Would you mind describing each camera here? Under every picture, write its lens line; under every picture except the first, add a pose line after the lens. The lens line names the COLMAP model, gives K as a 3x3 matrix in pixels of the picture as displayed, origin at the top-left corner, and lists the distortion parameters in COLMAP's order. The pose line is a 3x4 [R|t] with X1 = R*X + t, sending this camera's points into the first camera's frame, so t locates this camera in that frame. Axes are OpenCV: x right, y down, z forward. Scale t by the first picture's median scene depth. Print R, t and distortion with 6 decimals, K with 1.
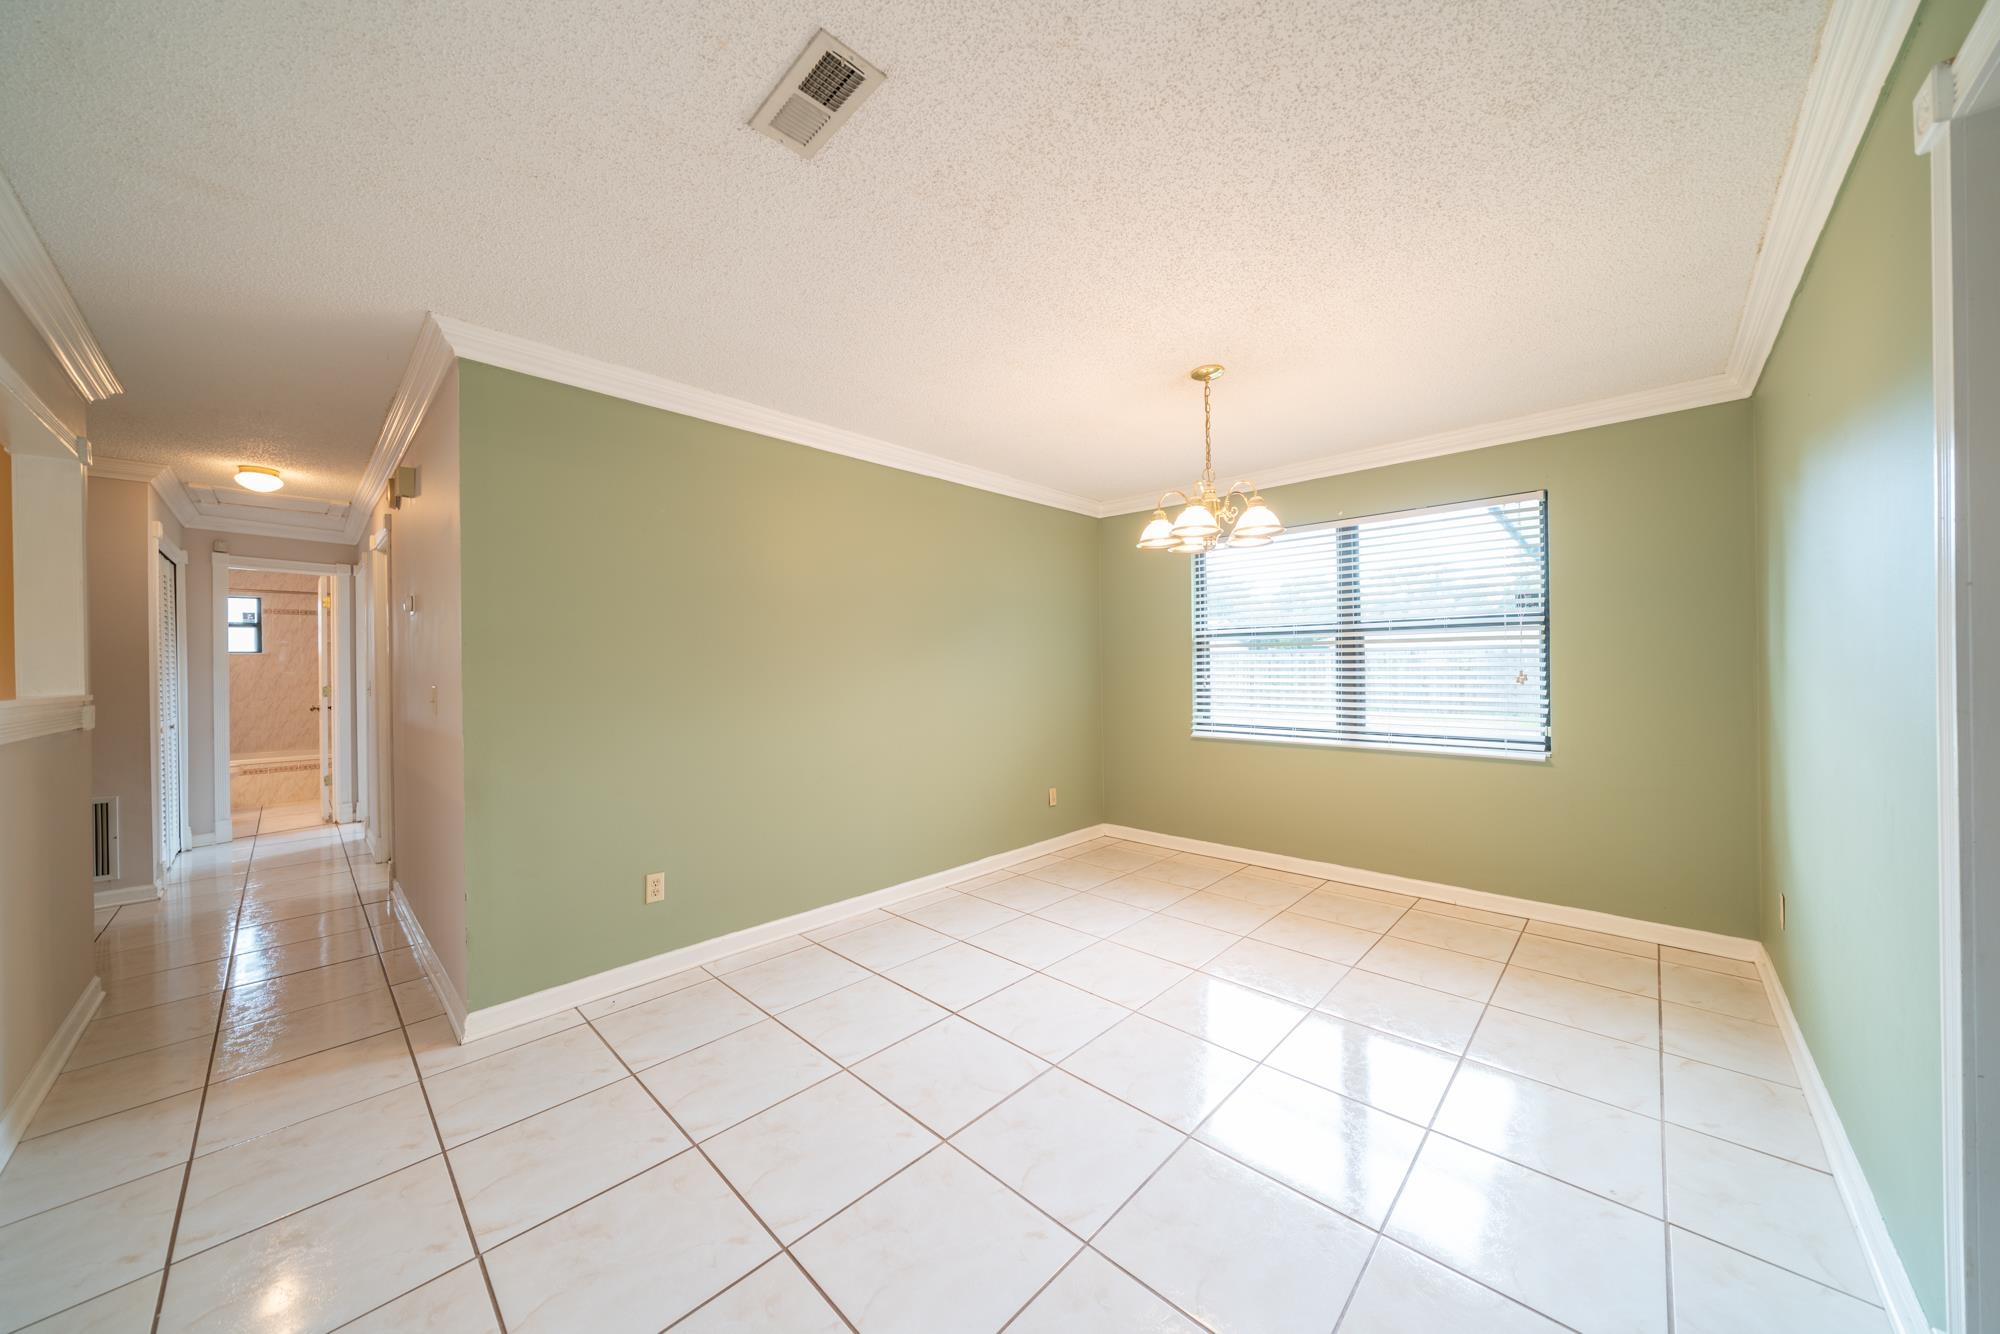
lens RADIAL K [[678.0, 0, 997.8], [0, 678.0, 664.3], [0, 0, 1]] dist [-0.007889, 0.000277]
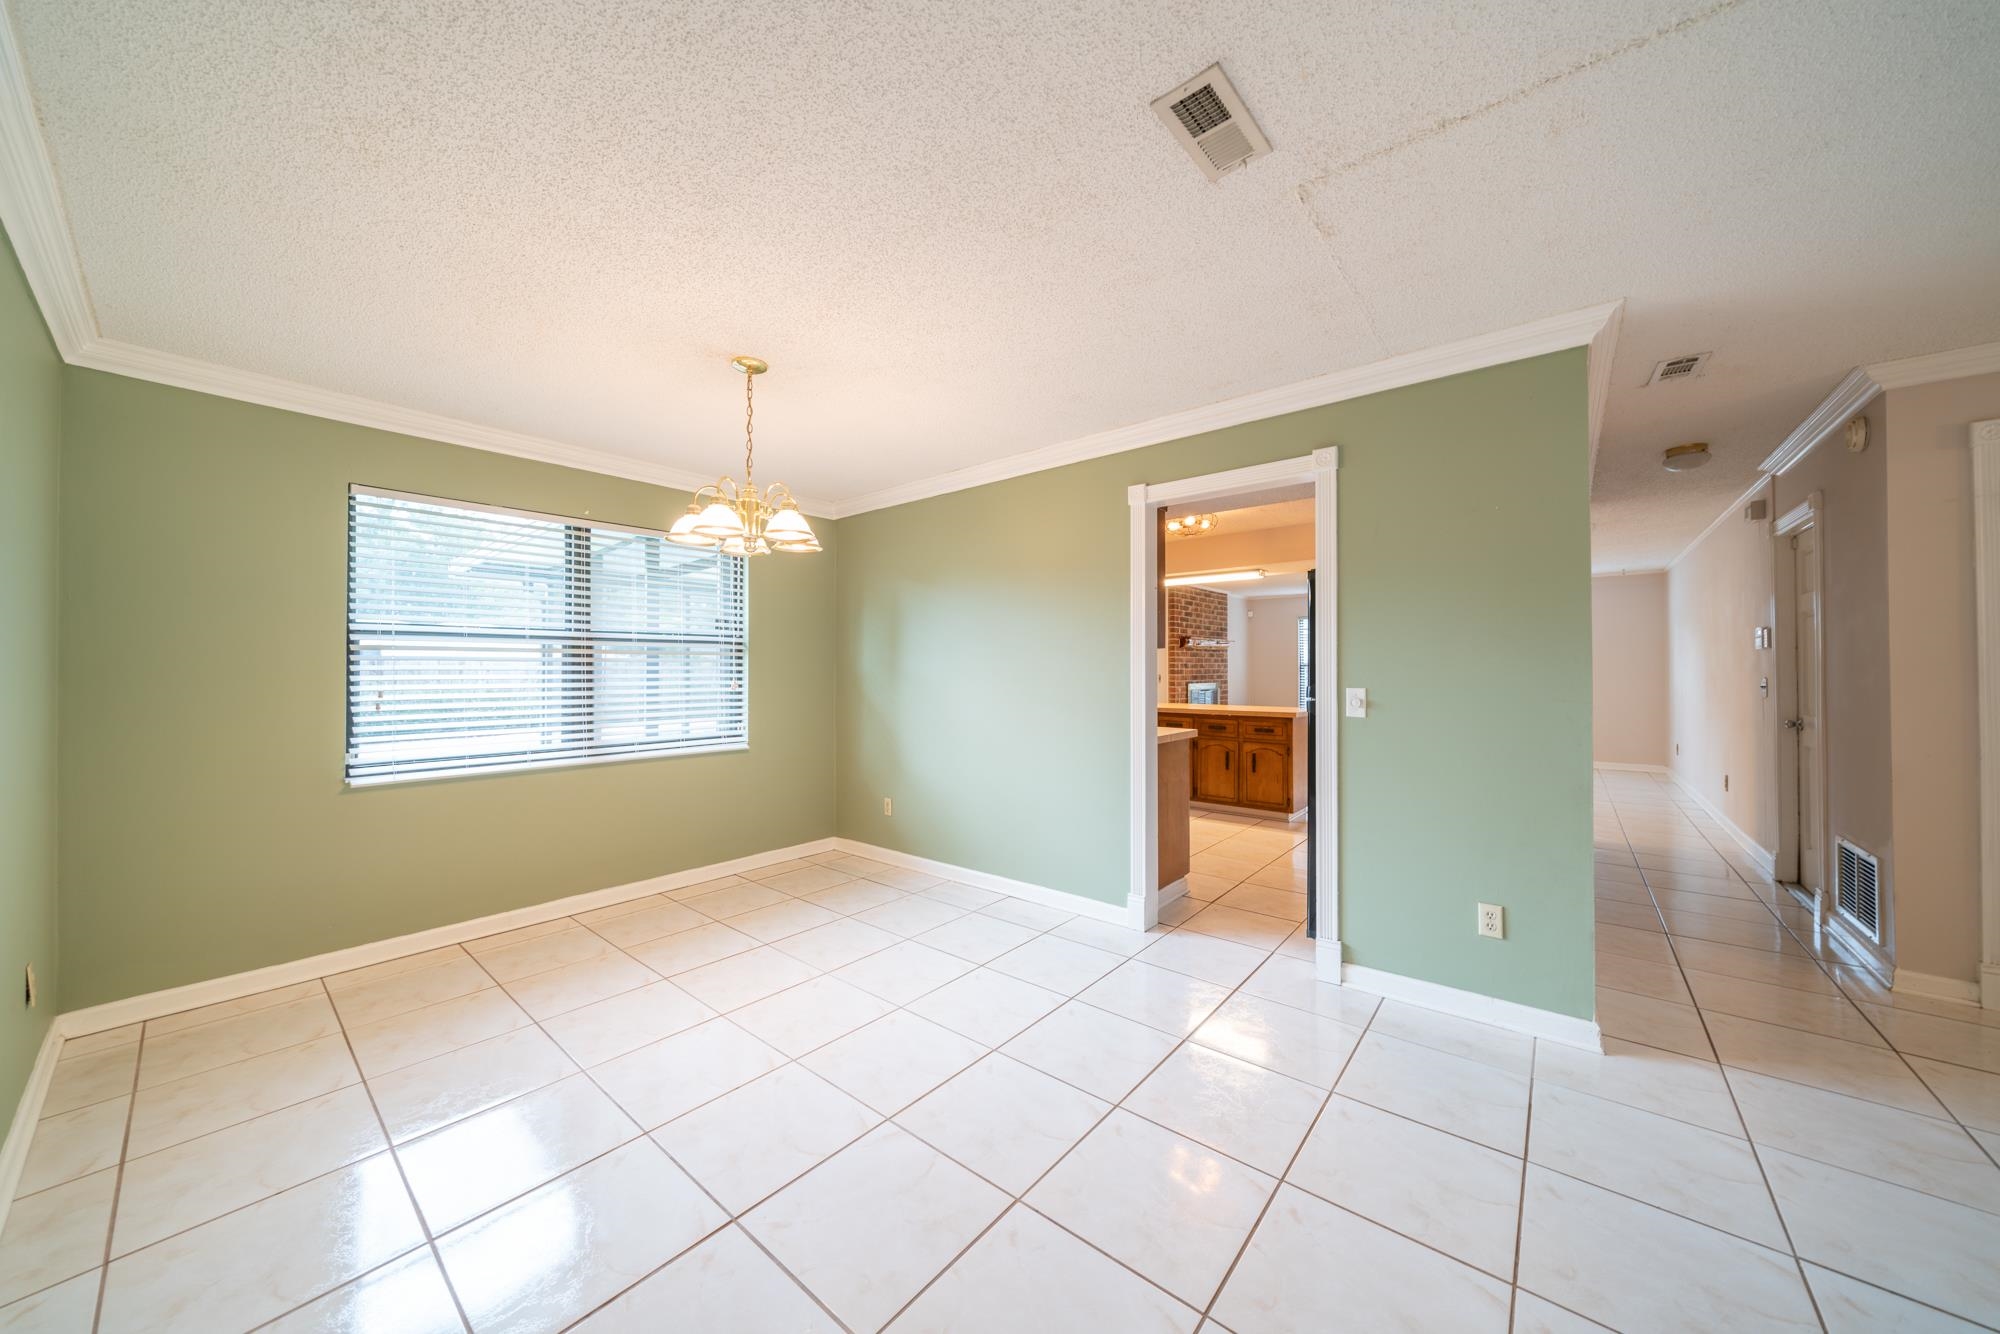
lens RADIAL K [[677.6, 0, 1000.0], [0, 677.6, 667.0], [0, 0, 1]] dist [-0.009668, 0.000015]
pose [[-0.071907, 0.017191, 0.997263, -0.395152], [0.000431, 0.999852, -0.017204, 0.004551], [-0.997411, -0.000807, -0.071904, 0.437934]]
